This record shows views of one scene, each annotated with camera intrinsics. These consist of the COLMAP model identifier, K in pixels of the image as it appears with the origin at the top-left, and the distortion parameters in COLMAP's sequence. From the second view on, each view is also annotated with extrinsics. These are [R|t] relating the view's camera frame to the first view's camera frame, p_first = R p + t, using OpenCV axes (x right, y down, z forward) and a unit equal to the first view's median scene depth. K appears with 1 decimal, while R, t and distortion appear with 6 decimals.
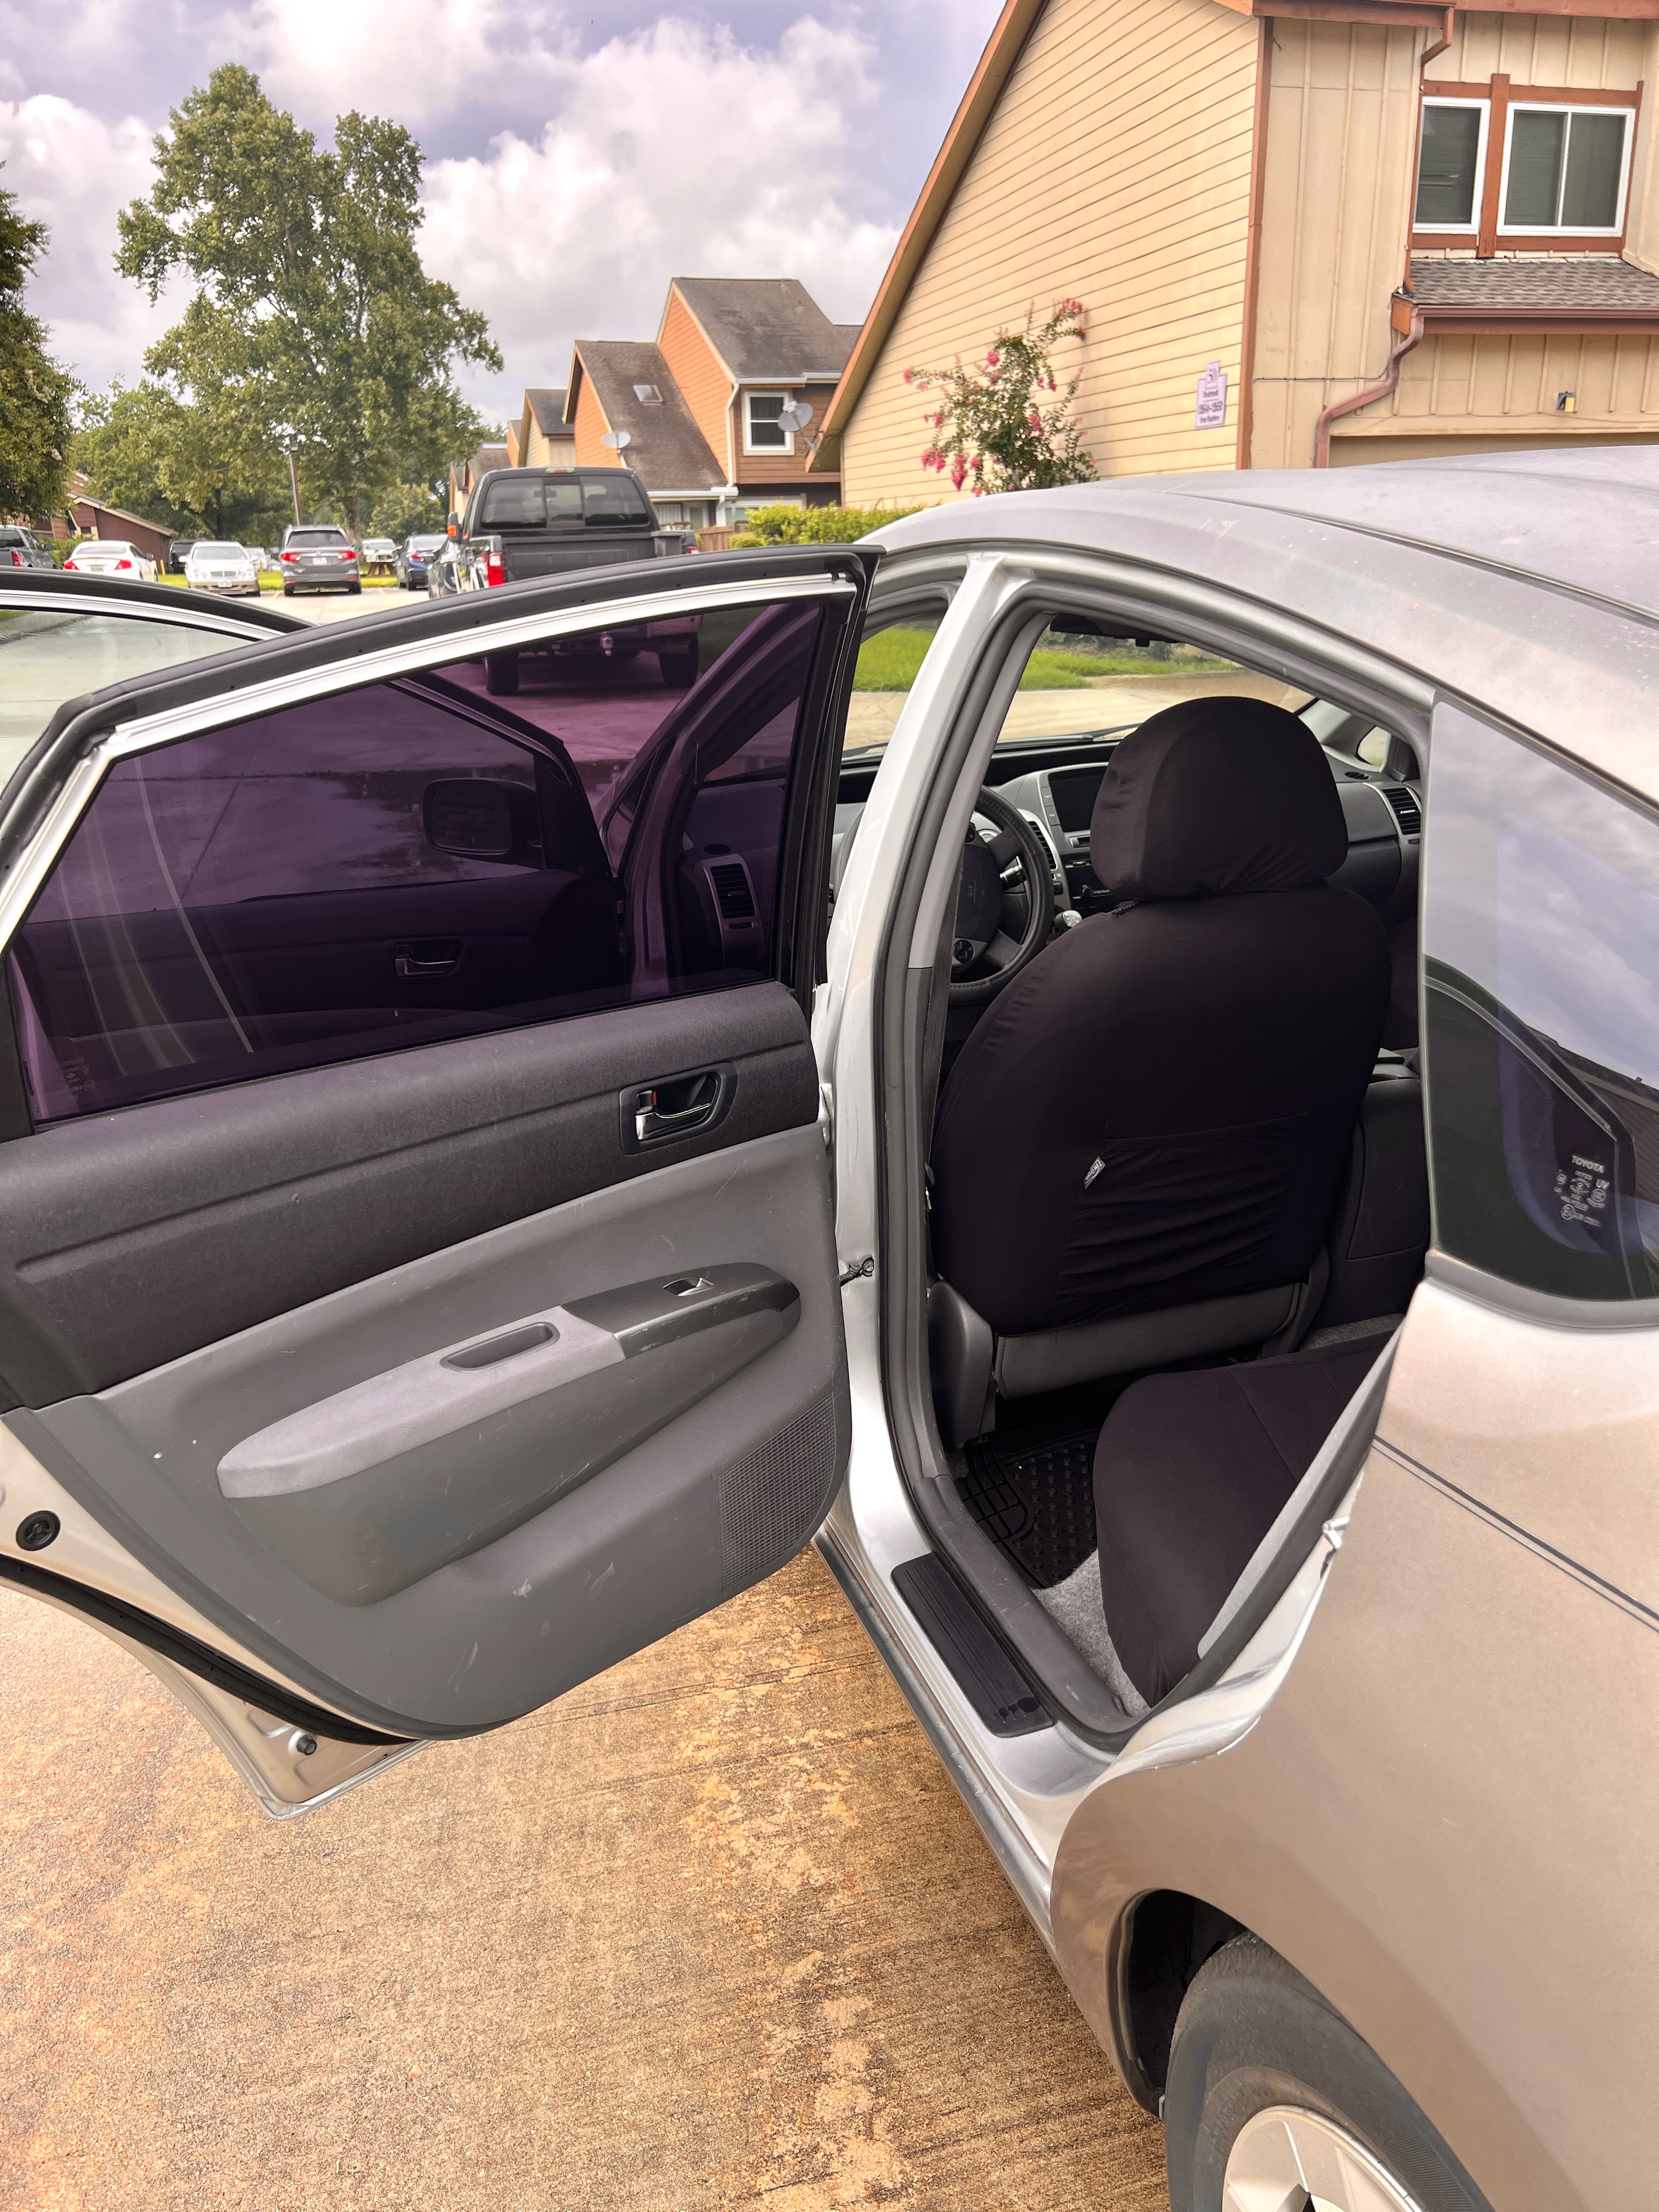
lens RADIAL K [[1673.0, 0, 830.6], [0, 1673.0, 1119.8], [0, 0, 1]] dist [0.039659, -0.046360]
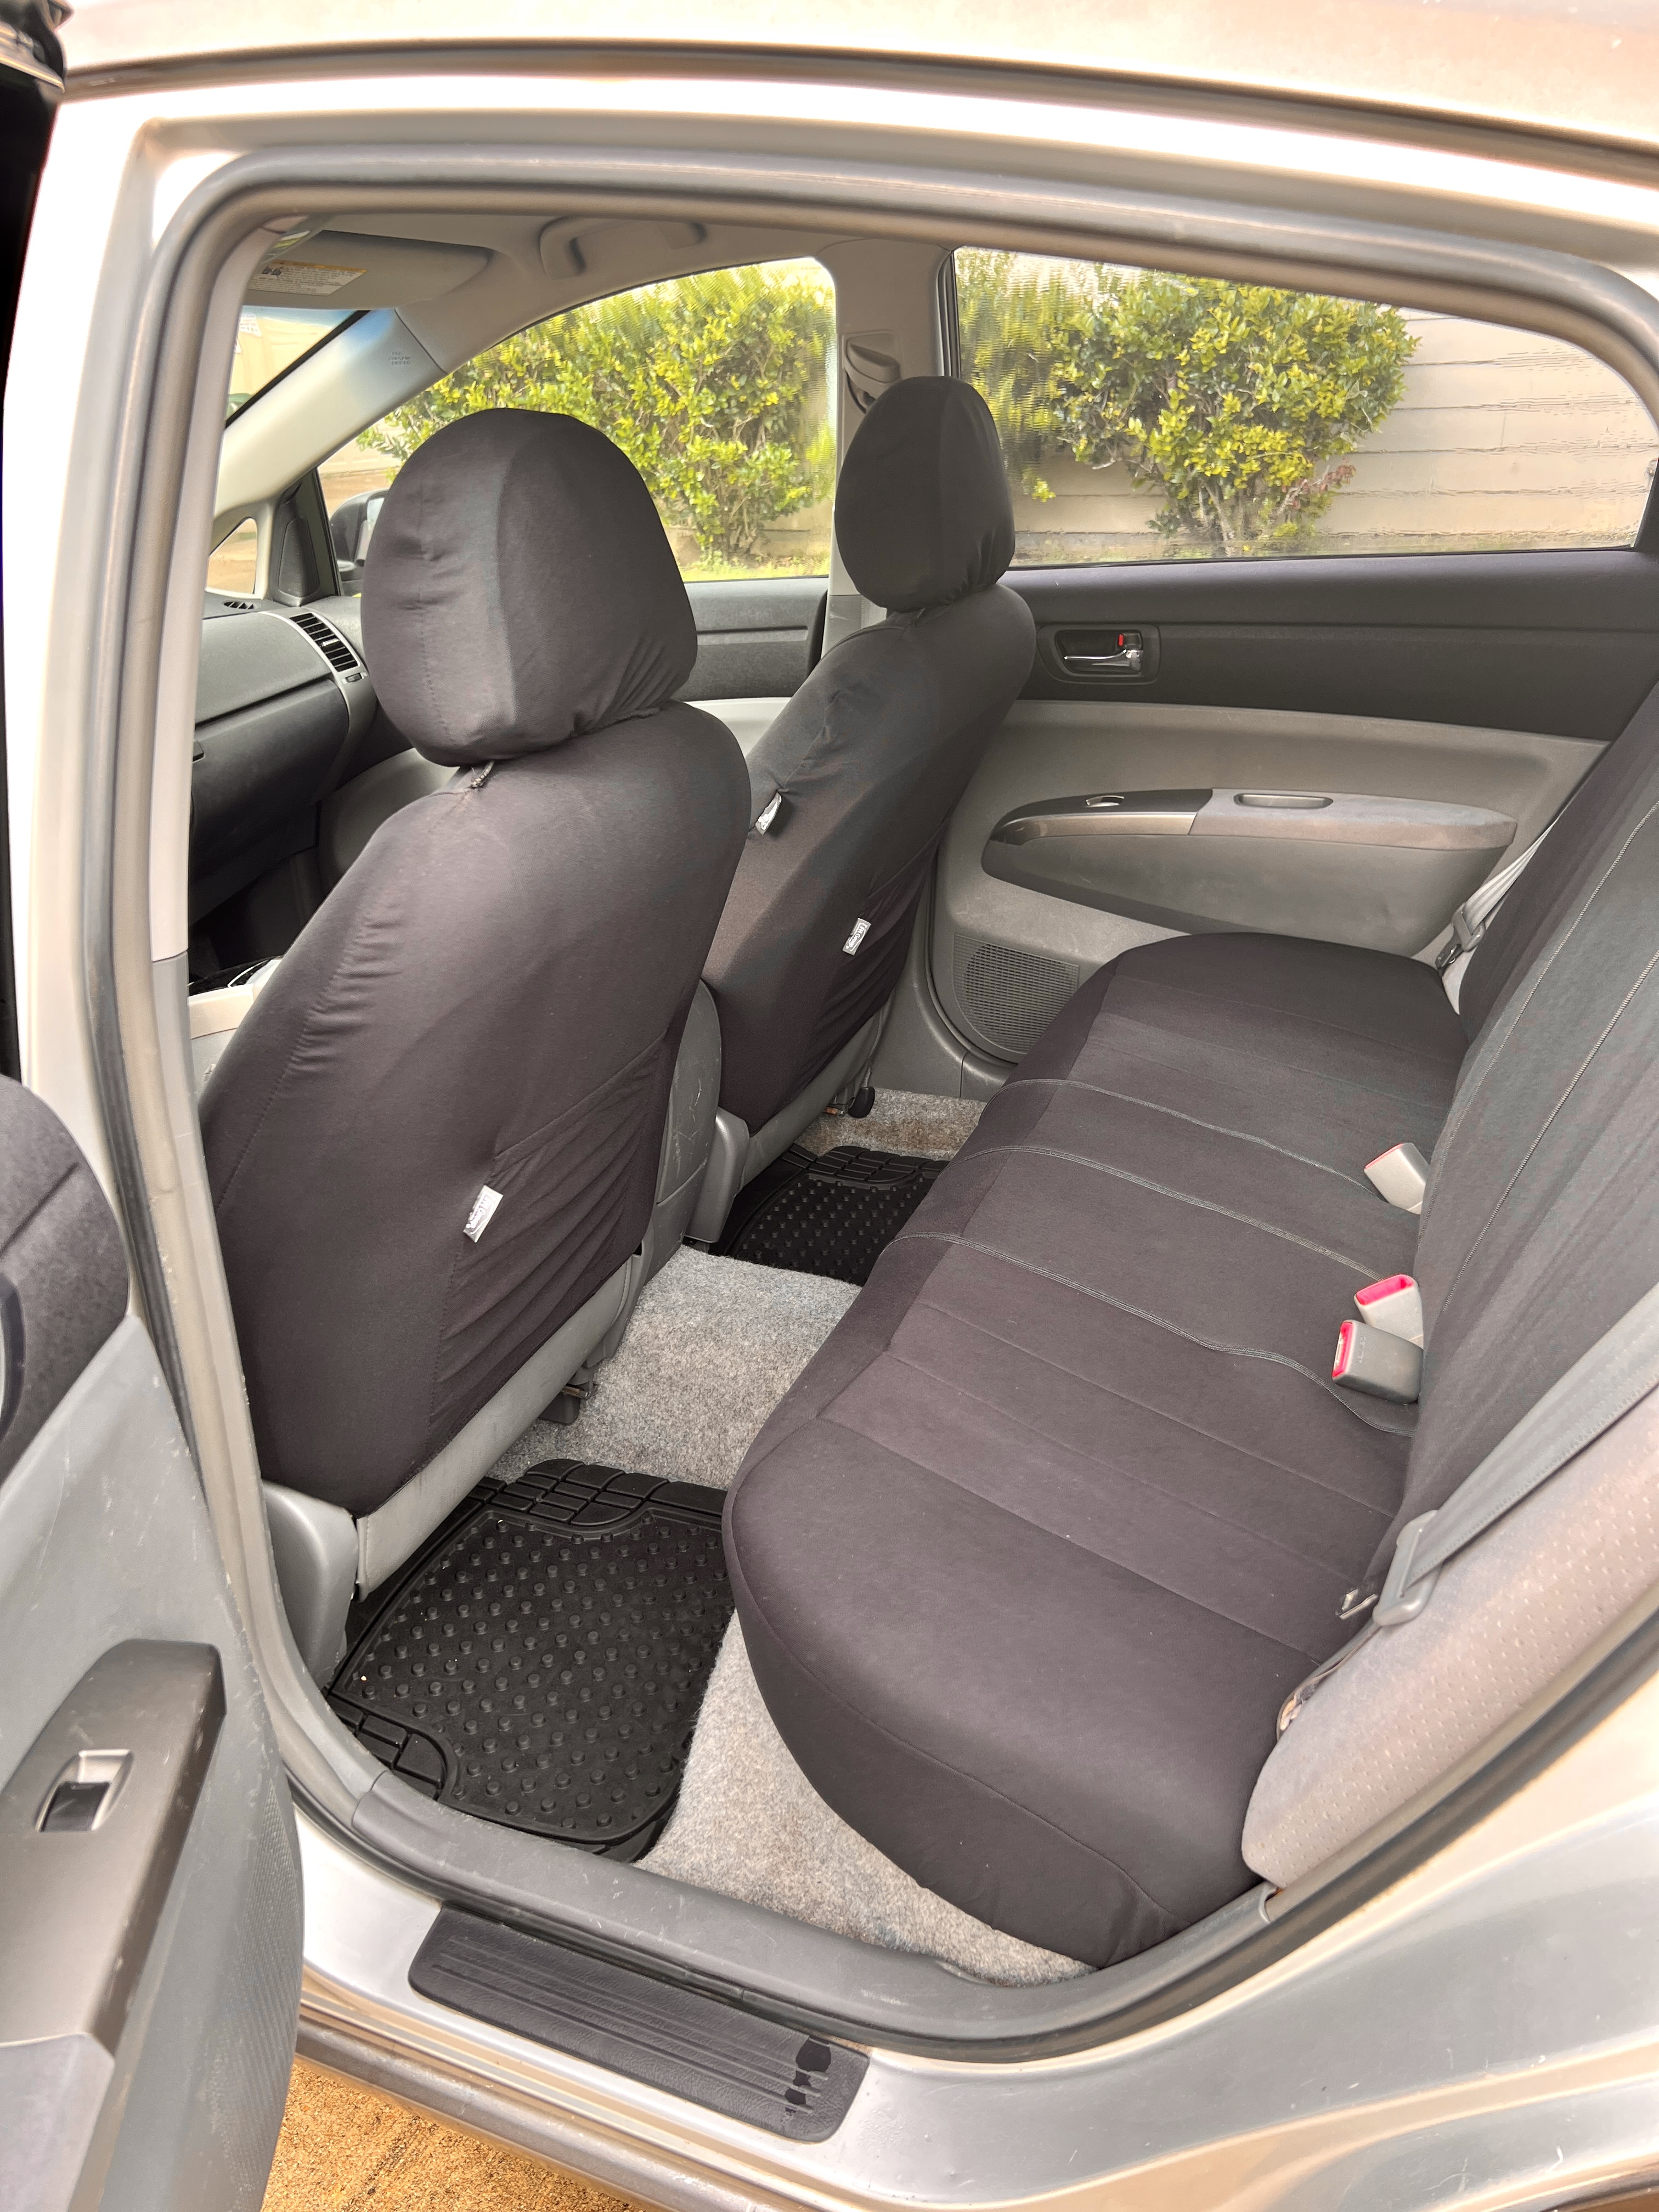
lens RADIAL K [[1673.0, 0, 828.5], [0, 1673.0, 1115.8], [0, 0, 1]] dist [0.039659, -0.046360]
pose [[0.660285, -0.305194, 0.686207, -0.018152], [0.258914, 0.950195, 0.173470, -0.008050], [-0.704973, 0.063129, 0.706419, 0.048643]]
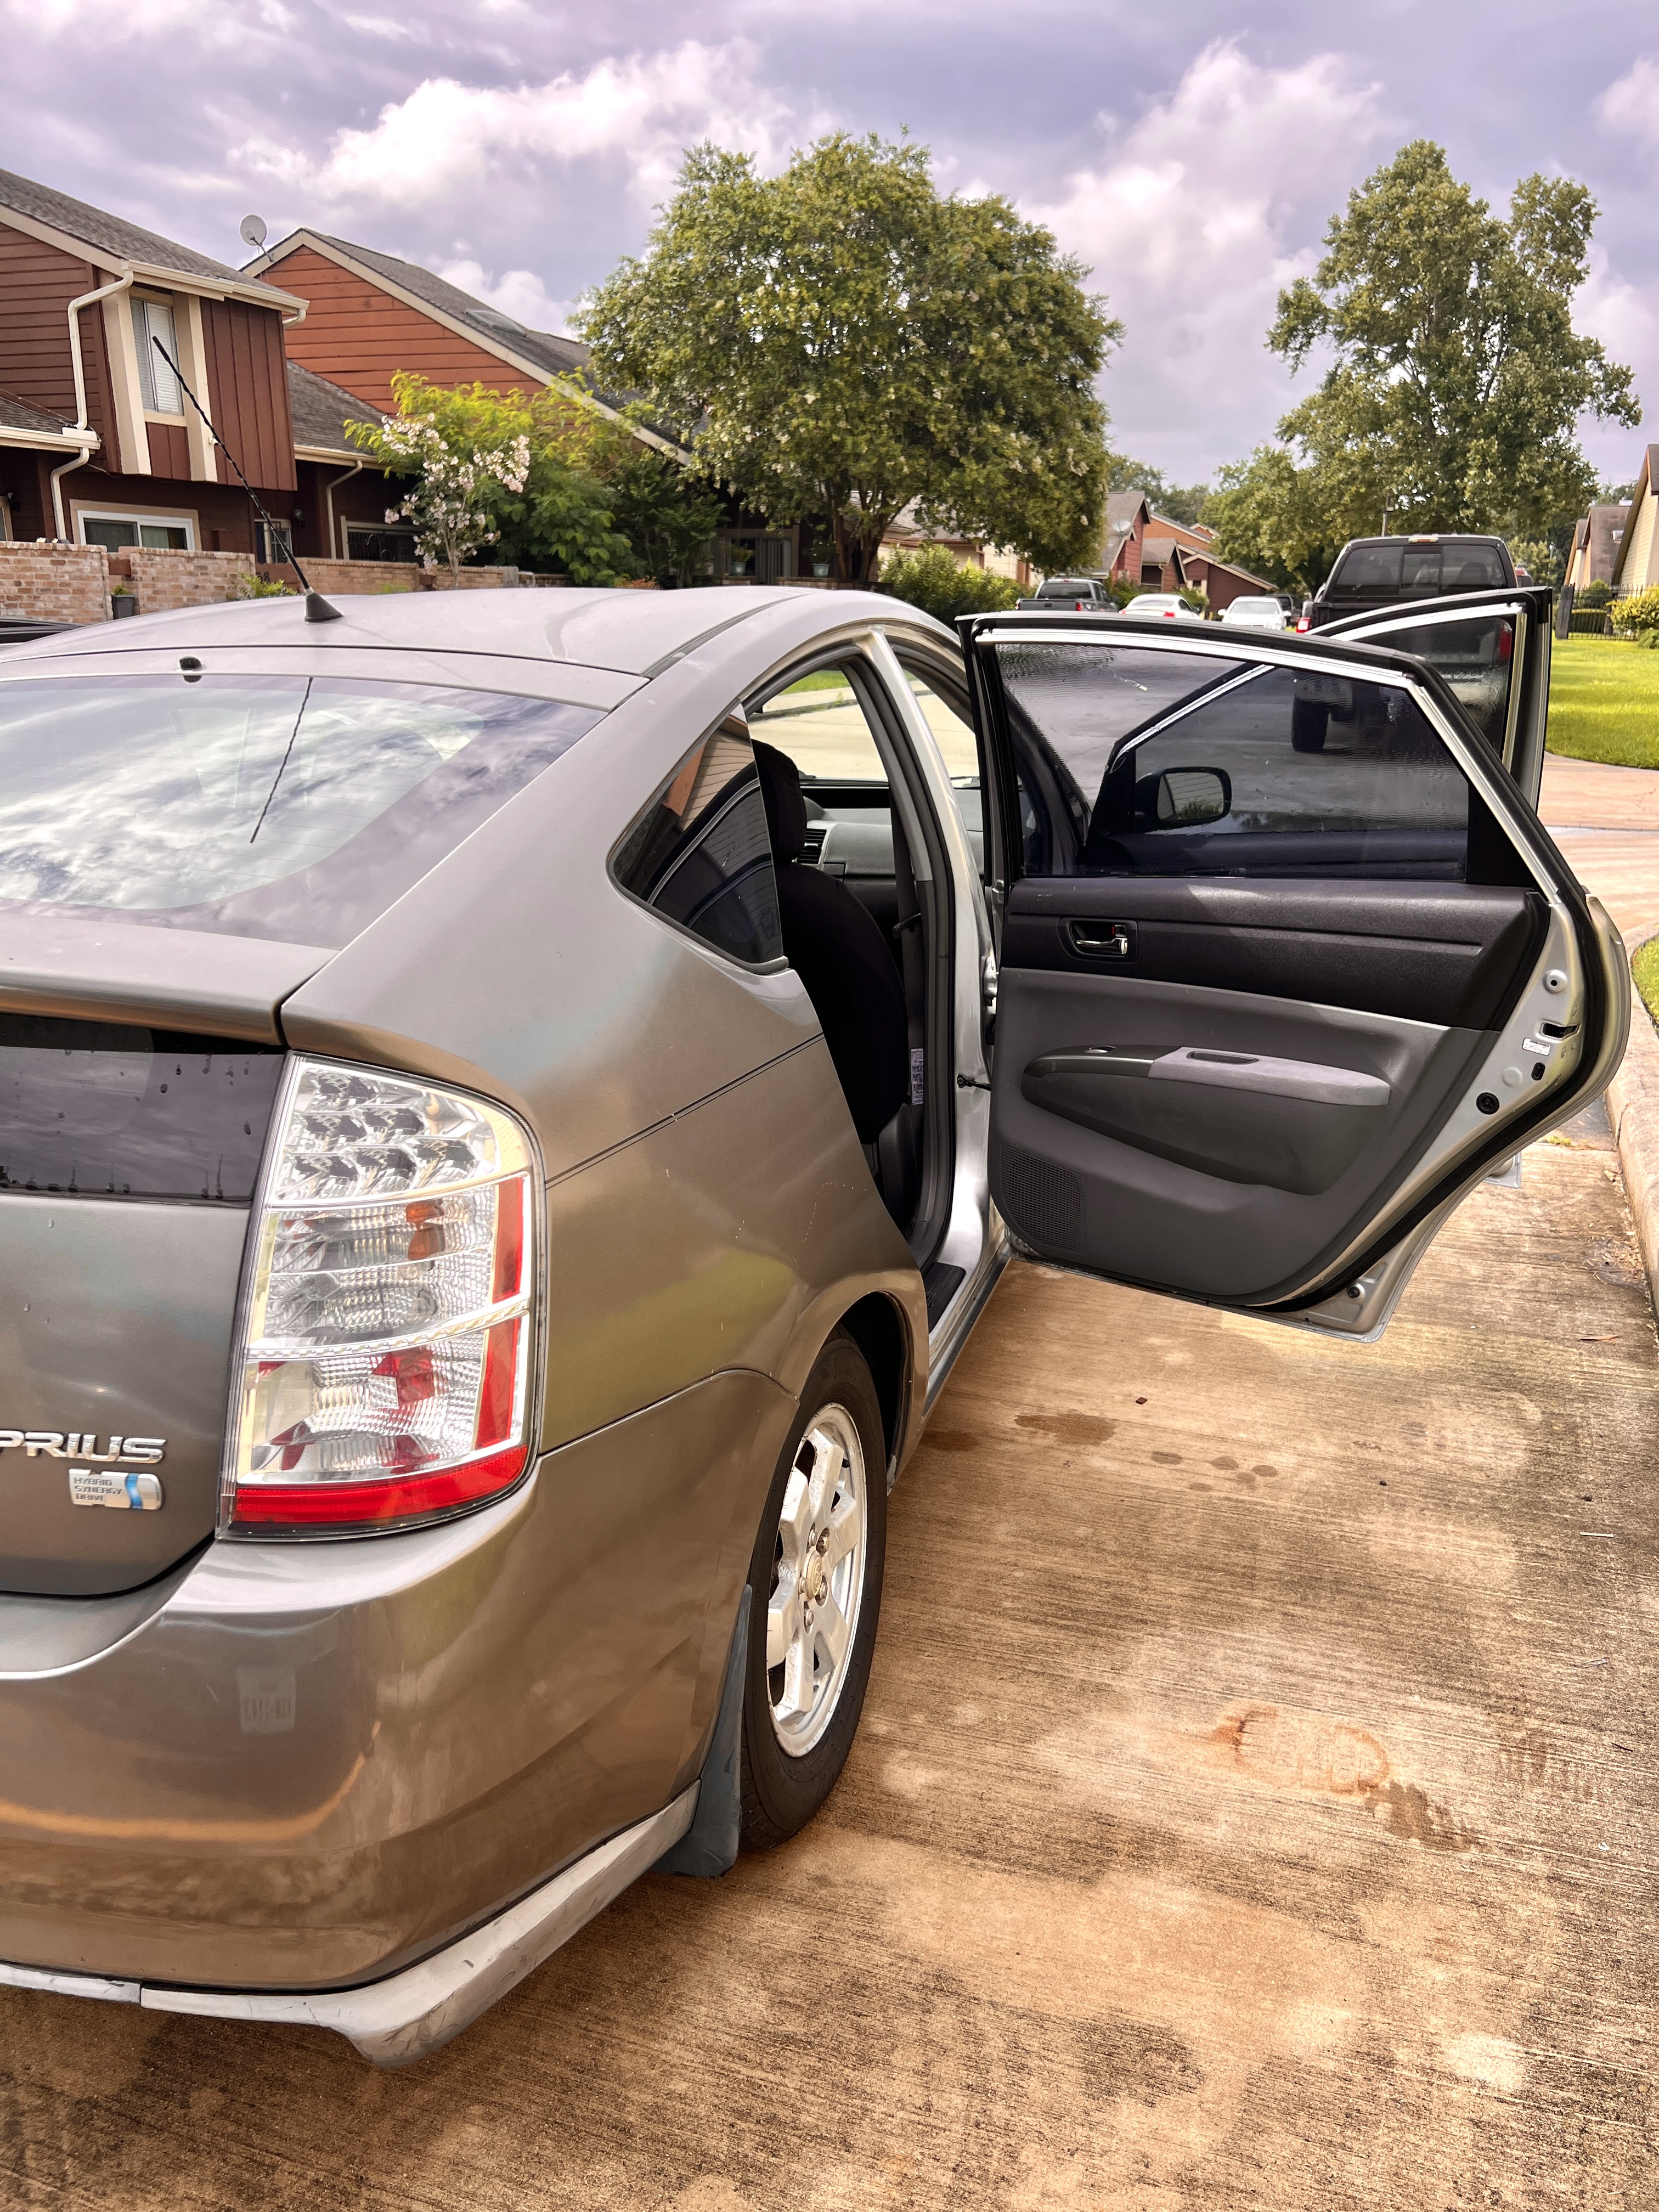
lens RADIAL K [[1673.0, 0, 826.1], [0, 1673.0, 1107.6], [0, 0, 1]] dist [0.039659, -0.046360]
pose [[0.808490, 0.197252, -0.554469, 0.157506], [-0.216834, 0.975718, 0.030938, -0.001870], [0.547108, 0.095215, 0.831629, -0.014237]]
